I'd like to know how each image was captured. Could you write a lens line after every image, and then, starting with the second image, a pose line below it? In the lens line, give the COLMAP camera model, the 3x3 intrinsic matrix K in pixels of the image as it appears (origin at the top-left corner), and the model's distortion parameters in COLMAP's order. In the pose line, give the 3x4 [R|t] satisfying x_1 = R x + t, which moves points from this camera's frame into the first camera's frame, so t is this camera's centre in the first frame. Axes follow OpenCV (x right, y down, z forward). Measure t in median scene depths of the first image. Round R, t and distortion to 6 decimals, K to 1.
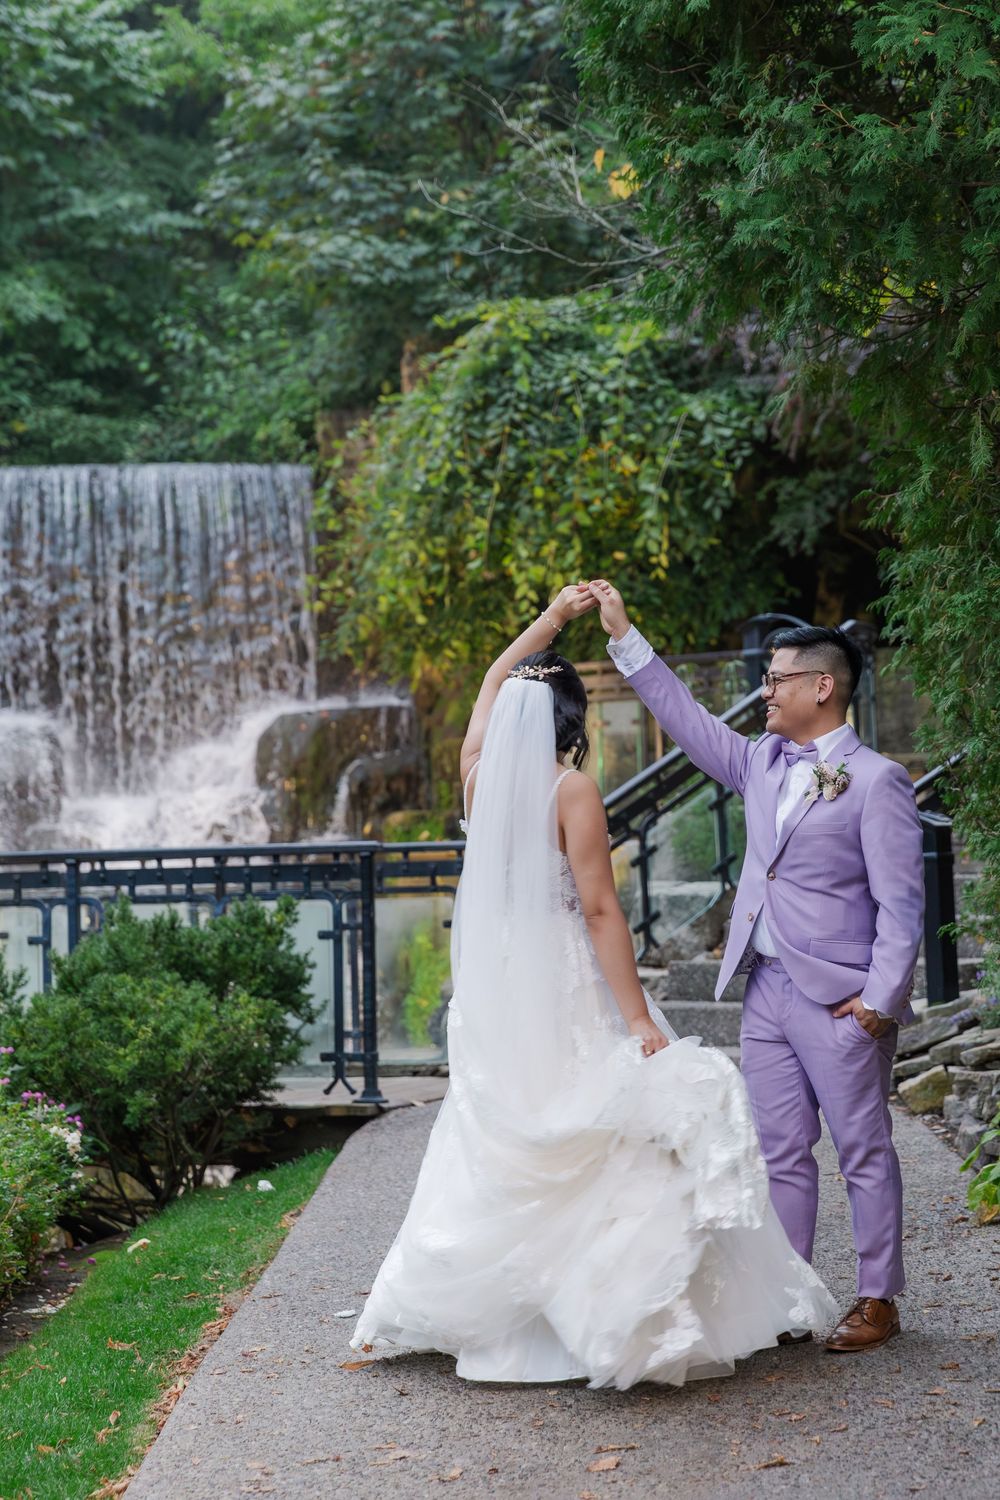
lens RADIAL K [[3017.5, 0, 441.7], [0, 3017.5, 728.0], [0, 0, 1]] dist [0.027753, 0.000000]
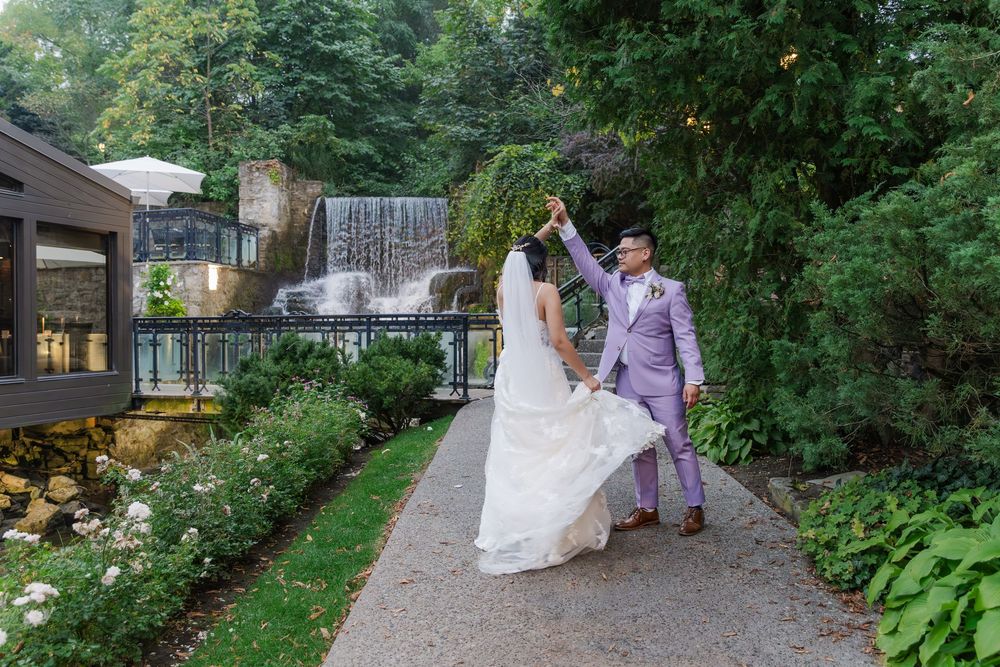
lens RADIAL K [[844.9, 0, 492.1], [0, 844.9, 314.0], [0, 0, 1]] dist [0.005503, -0.003806]
pose [[0.999768, 0.017521, 0.012534, -0.005513], [-0.017997, 0.999079, 0.038956, 0.003470], [-0.011840, -0.039173, 0.999162, 0.098786]]
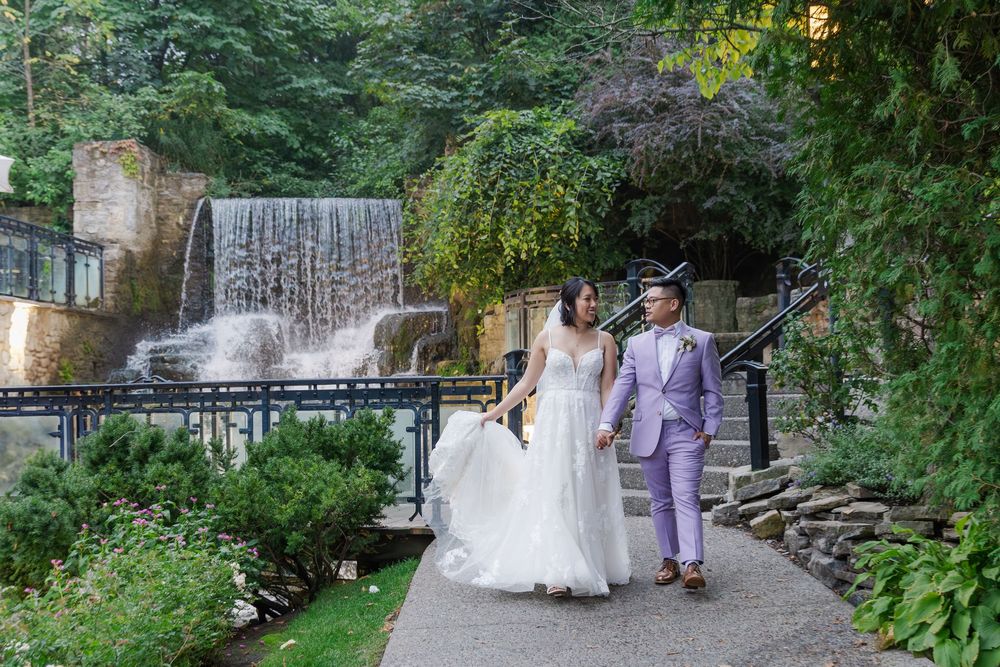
lens RADIAL K [[1181.4, 0, 535.6], [0, 1181.4, 352.6], [0, 0, 1]] dist [-0.004129, 0.000000]
pose [[0.997372, 0.007777, 0.072030, -0.010531], [-0.009140, 0.999785, 0.018605, 0.007186], [-0.071870, -0.019214, 0.997229, 0.206424]]
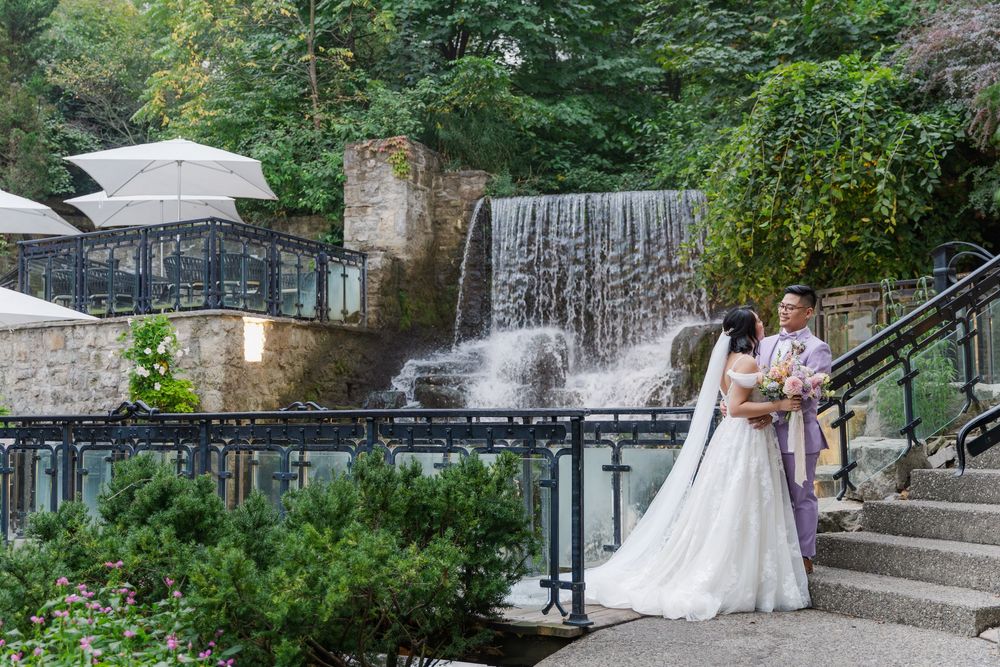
lens RADIAL K [[1276.2, 0, 506.7], [0, 1276.2, 332.1], [0, 0, 1]] dist [0.016028, 0.000000]
pose [[0.965315, 0.000305, -0.261090, 0.053183], [-0.003241, 0.999936, -0.010815, 0.008454], [0.261070, 0.011286, 0.965254, 0.321729]]
